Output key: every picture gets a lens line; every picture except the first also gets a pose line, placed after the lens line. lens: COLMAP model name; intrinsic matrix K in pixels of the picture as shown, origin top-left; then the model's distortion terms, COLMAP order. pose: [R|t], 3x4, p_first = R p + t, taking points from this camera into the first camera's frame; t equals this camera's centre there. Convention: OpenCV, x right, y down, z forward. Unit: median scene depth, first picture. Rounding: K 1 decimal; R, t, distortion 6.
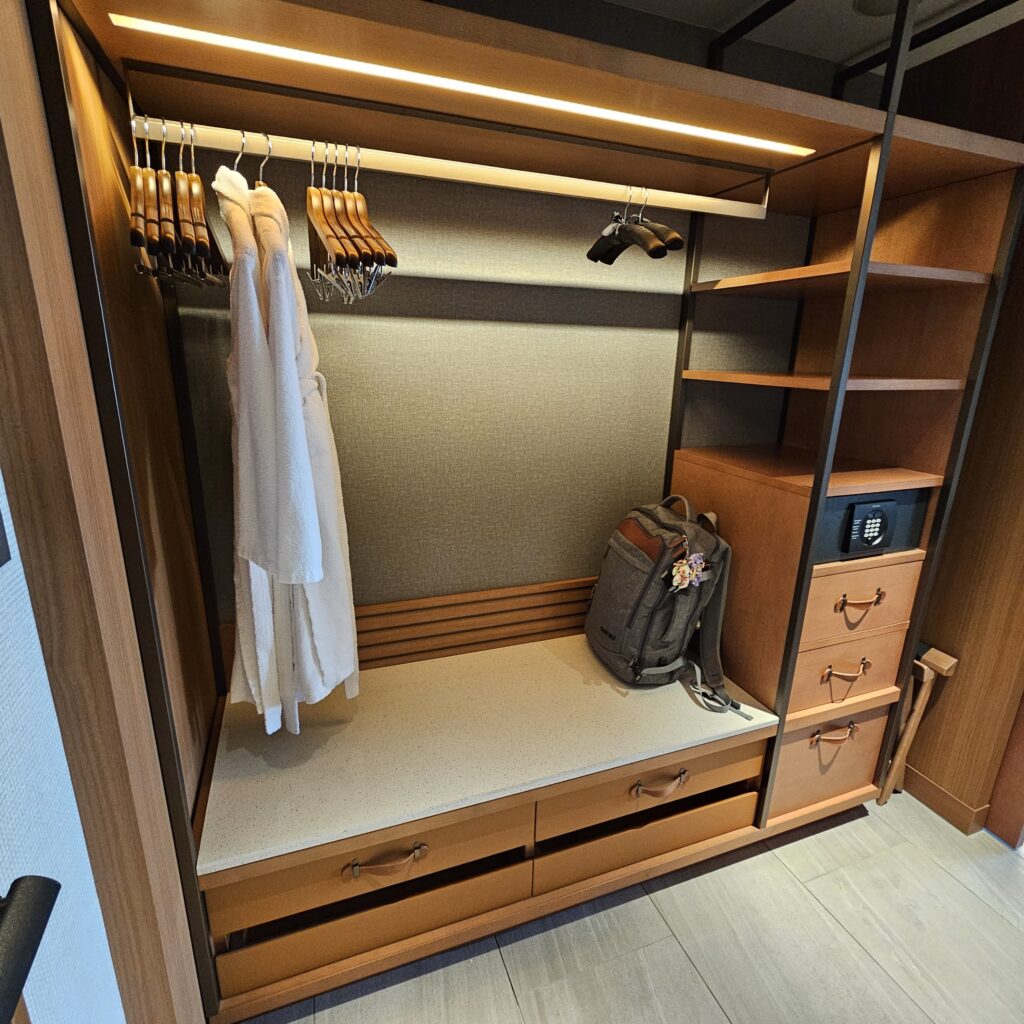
lens RADIAL K [[557.8, 0, 511.5], [0, 557.8, 511.8], [0, 0, 1]] dist [-0.010100, 0.002364]
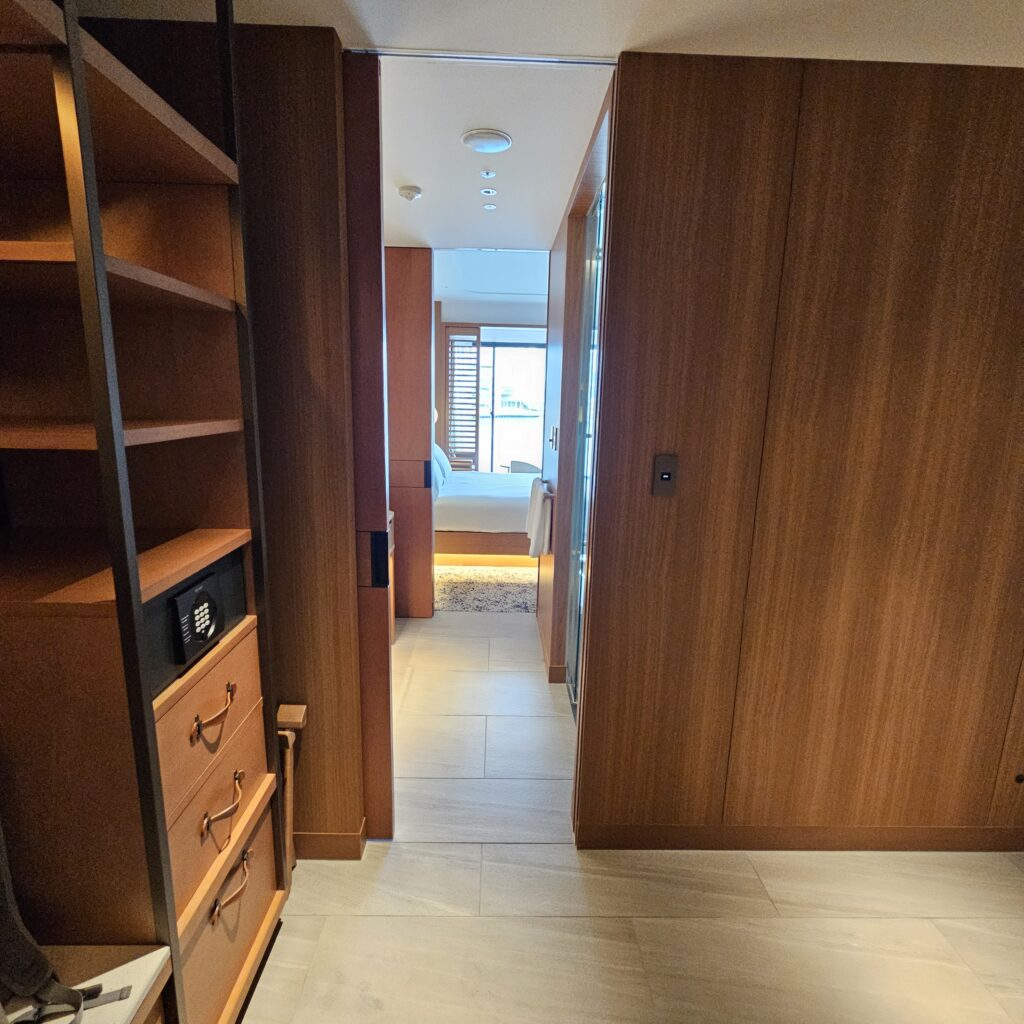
lens RADIAL K [[557.8, 0, 510.6], [0, 557.8, 510.8], [0, 0, 1]] dist [-0.010100, 0.002364]
pose [[0.330616, -0.193369, 0.923743, 0.116433], [0.239161, 0.964002, 0.116199, -0.097205], [-0.912960, 0.182507, 0.364960, 0.310734]]
